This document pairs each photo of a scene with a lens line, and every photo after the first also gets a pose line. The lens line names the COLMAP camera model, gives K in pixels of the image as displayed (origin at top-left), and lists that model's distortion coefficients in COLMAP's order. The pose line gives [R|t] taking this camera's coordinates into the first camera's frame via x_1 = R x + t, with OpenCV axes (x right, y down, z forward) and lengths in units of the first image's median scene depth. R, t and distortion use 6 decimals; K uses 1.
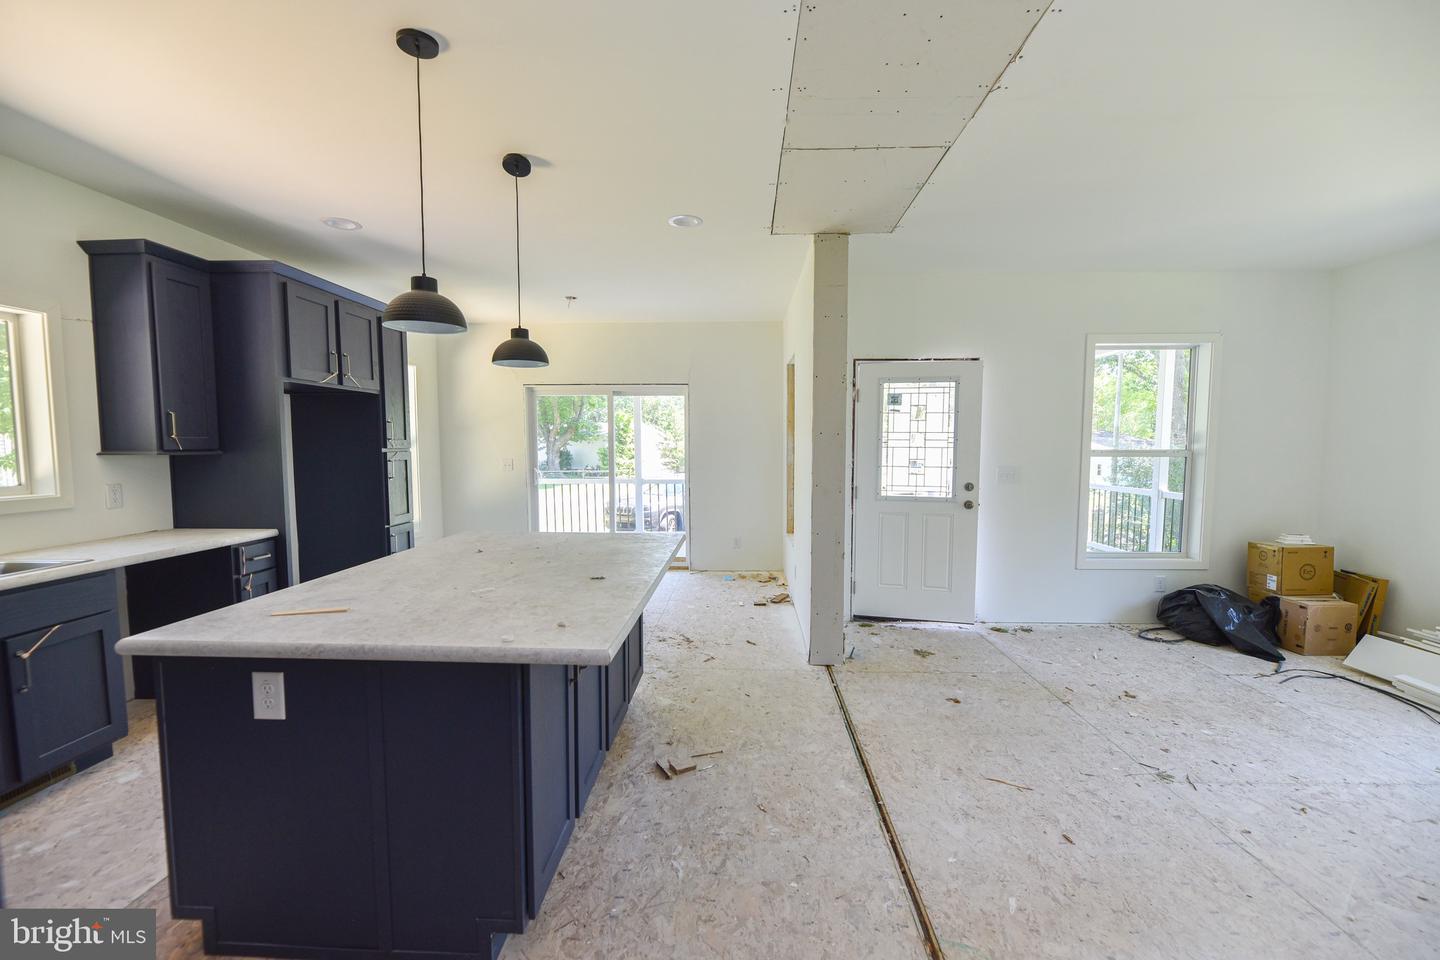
lens RADIAL K [[603.8, 0, 726.8], [0, 603.8, 482.8], [0, 0, 1]] dist [-0.003818, -0.001254]
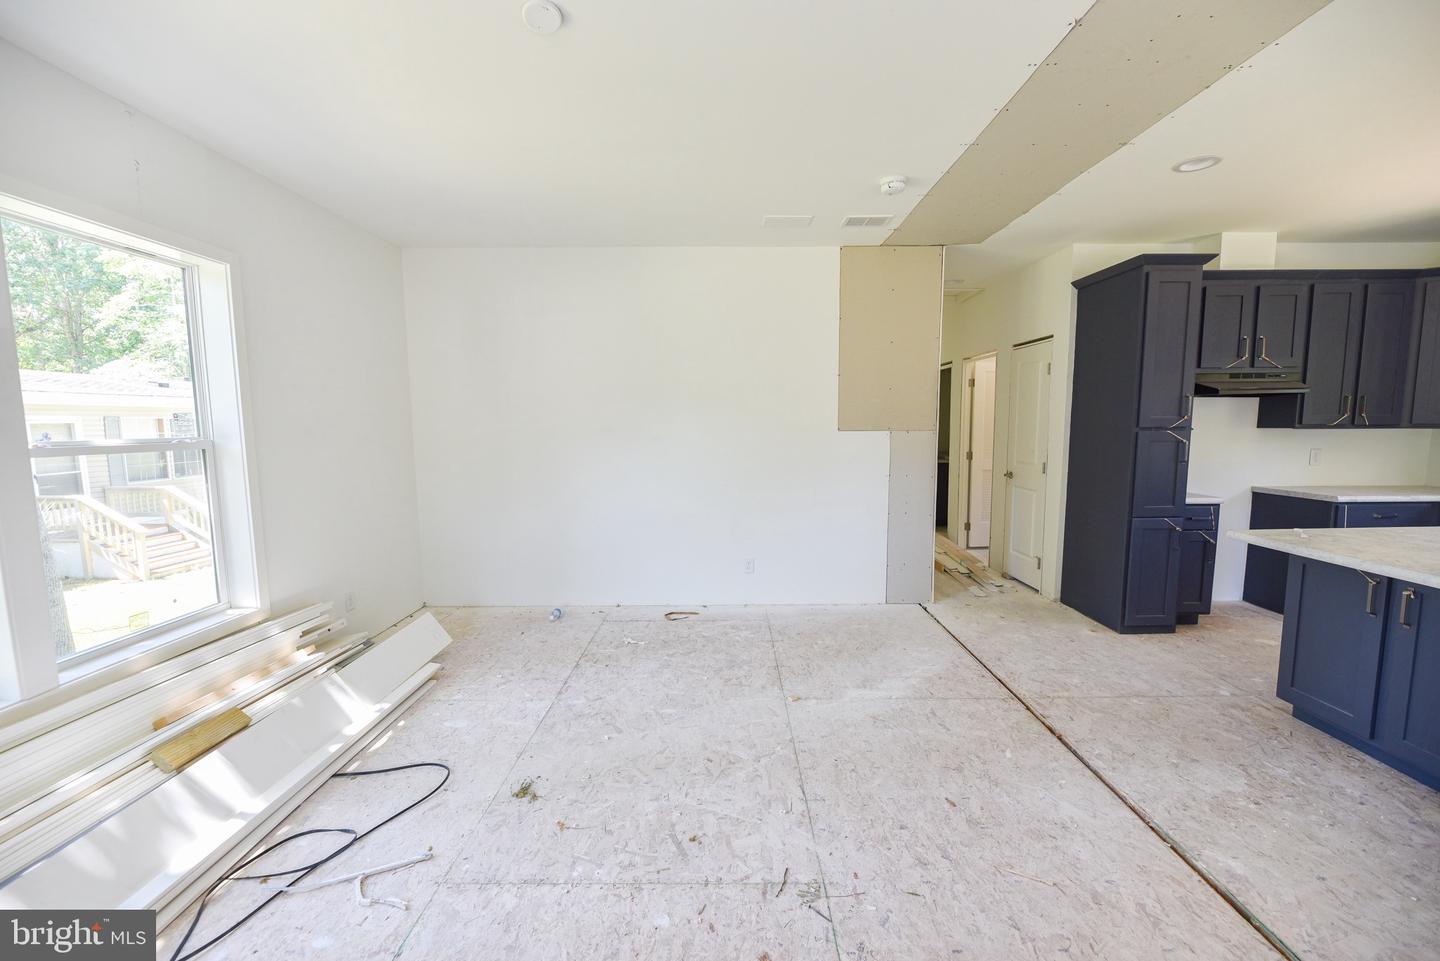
lens RADIAL K [[579.4, 0, 727.7], [0, 579.4, 483.8], [0, 0, 1]] dist [-0.001487, -0.000905]
pose [[-0.999415, 0.009116, -0.032968, 0.484983], [0.003302, 0.985047, 0.172257, -0.062713], [0.034045, 0.172047, -0.984500, 0.912944]]
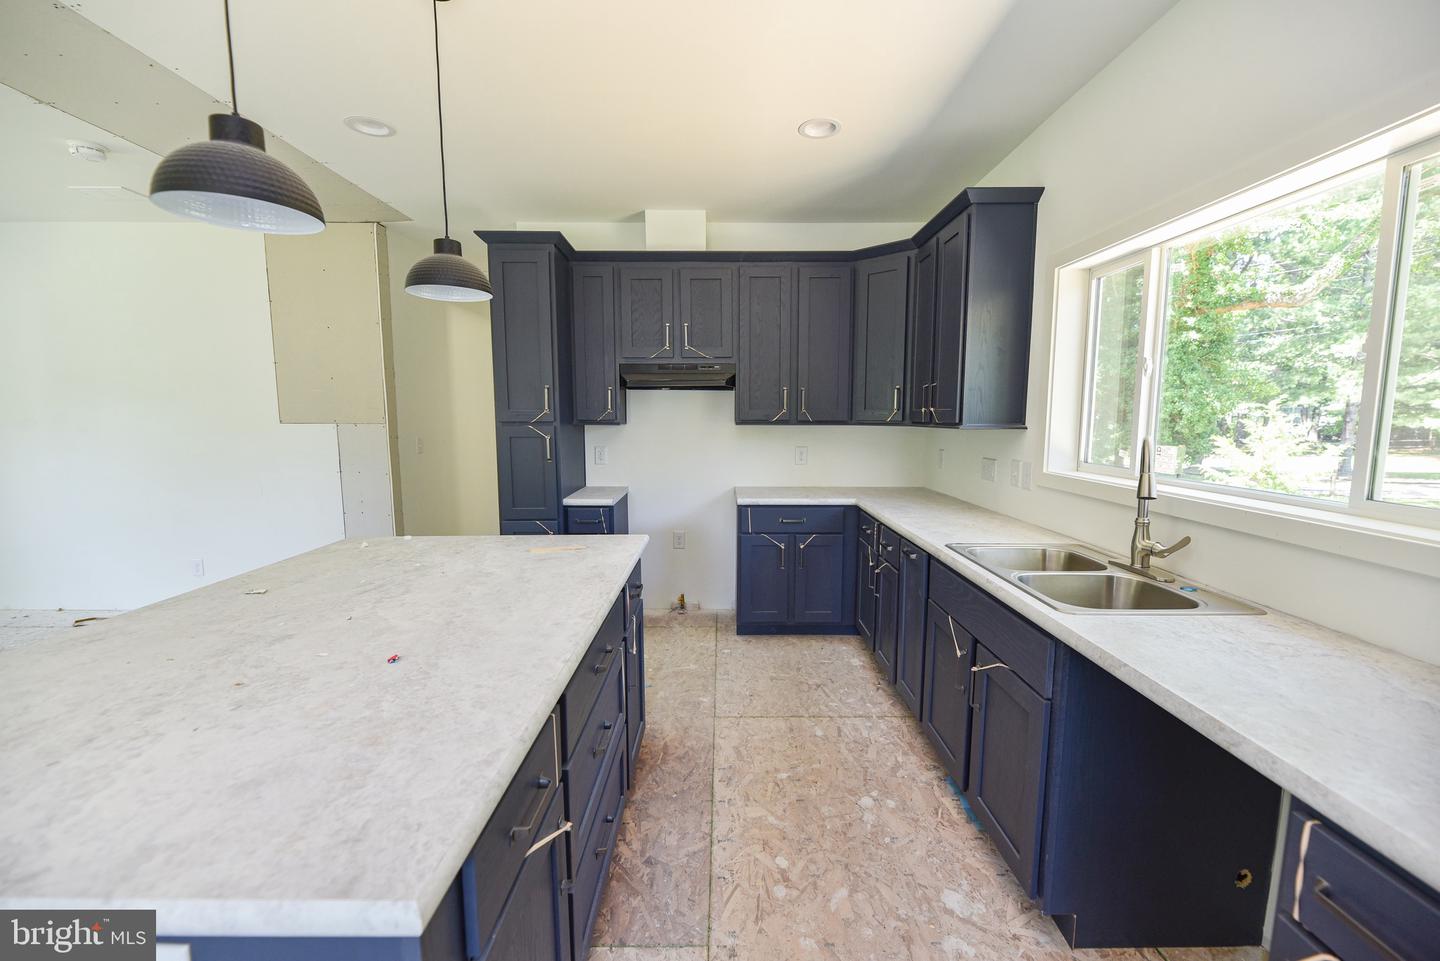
lens RADIAL K [[579.4, 0, 727.7], [0, 579.4, 483.8], [0, 0, 1]] dist [-0.001487, -0.000905]
pose [[-0.999269, 0.002316, -0.038162, -0.402153], [-0.004648, 0.983403, 0.181374, -0.056521], [0.037948, 0.181419, -0.982674, 0.874763]]
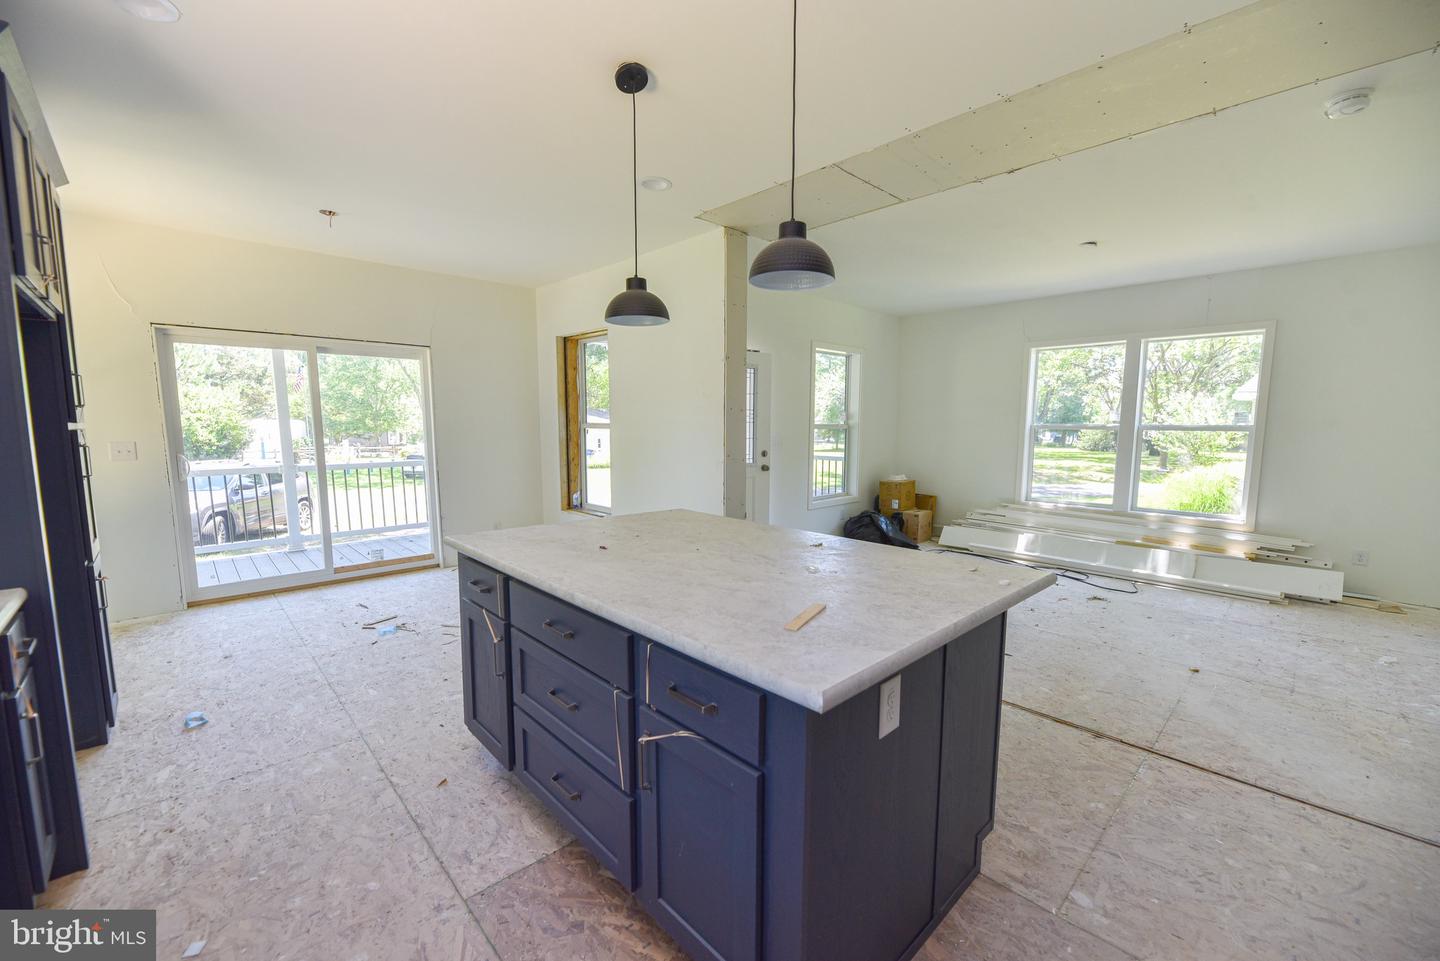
lens RADIAL K [[579.4, 0, 727.7], [0, 579.4, 483.8], [0, 0, 1]] dist [-0.001487, -0.000905]
pose [[0.696194, -0.074806, 0.713945, -0.530191], [0.043936, 0.997131, 0.061635, -0.008373], [-0.716508, -0.011542, 0.697483, 0.212318]]
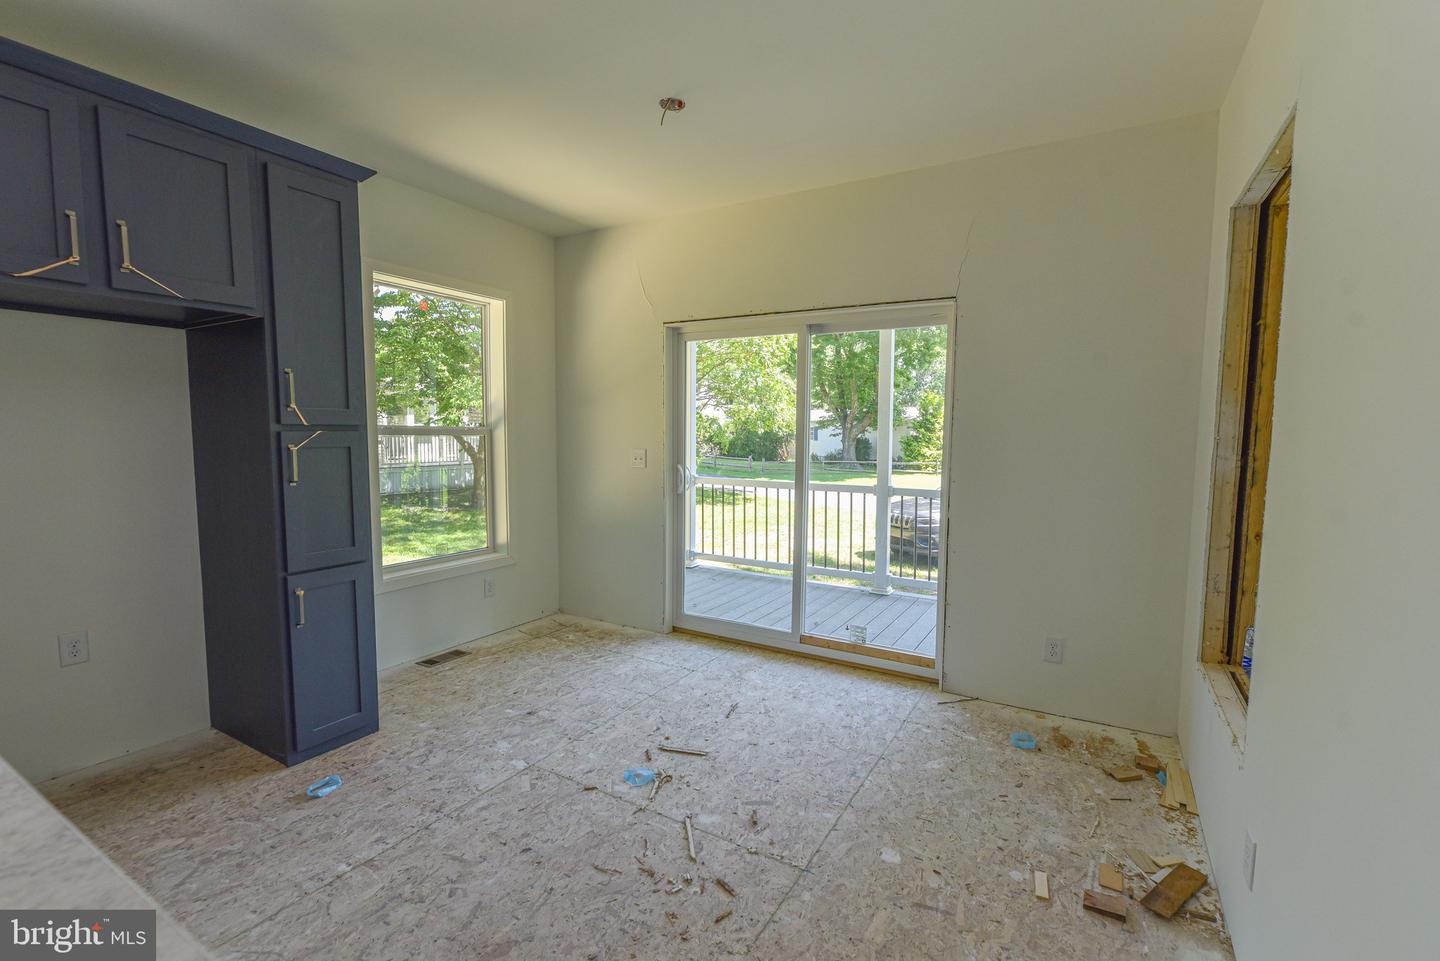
lens RADIAL K [[641.4, 0, 725.3], [0, 641.4, 482.4], [0, 0, 1]] dist [0.001219, 0.000141]
pose [[0.878612, 0.048512, -0.475066, 0.032960], [-0.041524, 0.998820, 0.025200, -0.037588], [0.475728, -0.002414, 0.879589, 0.700375]]
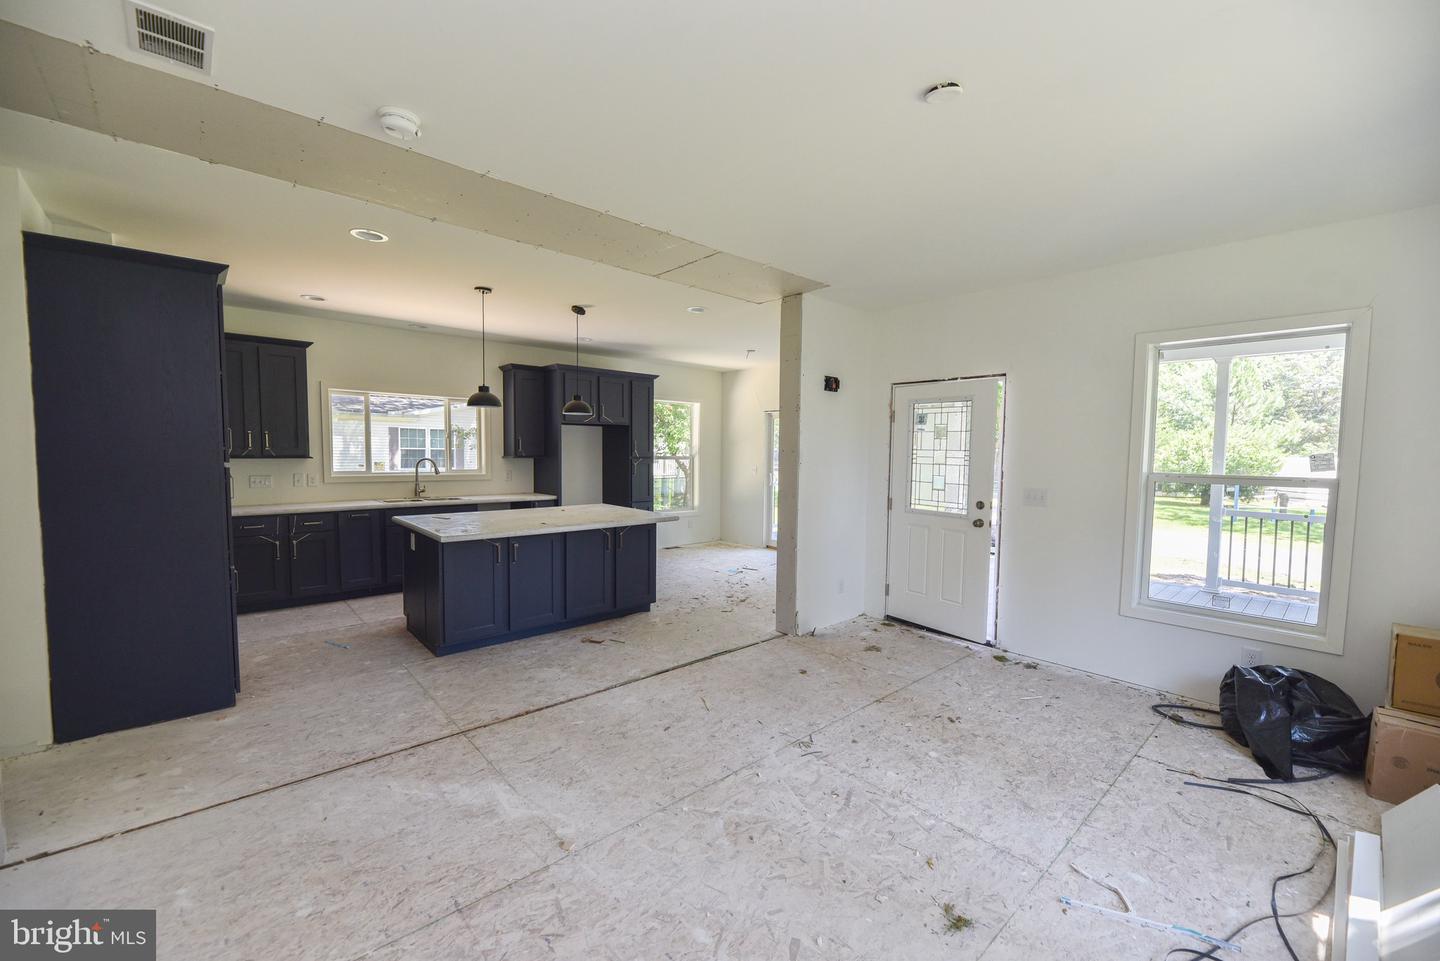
lens RADIAL K [[579.4, 0, 727.7], [0, 579.4, 483.8], [0, 0, 1]] dist [-0.001487, -0.000905]
pose [[0.697376, 0.050530, -0.714922, 0.810692], [-0.060272, 0.998113, 0.011752, -0.016150], [0.714167, 0.034894, 0.699105, 0.045308]]
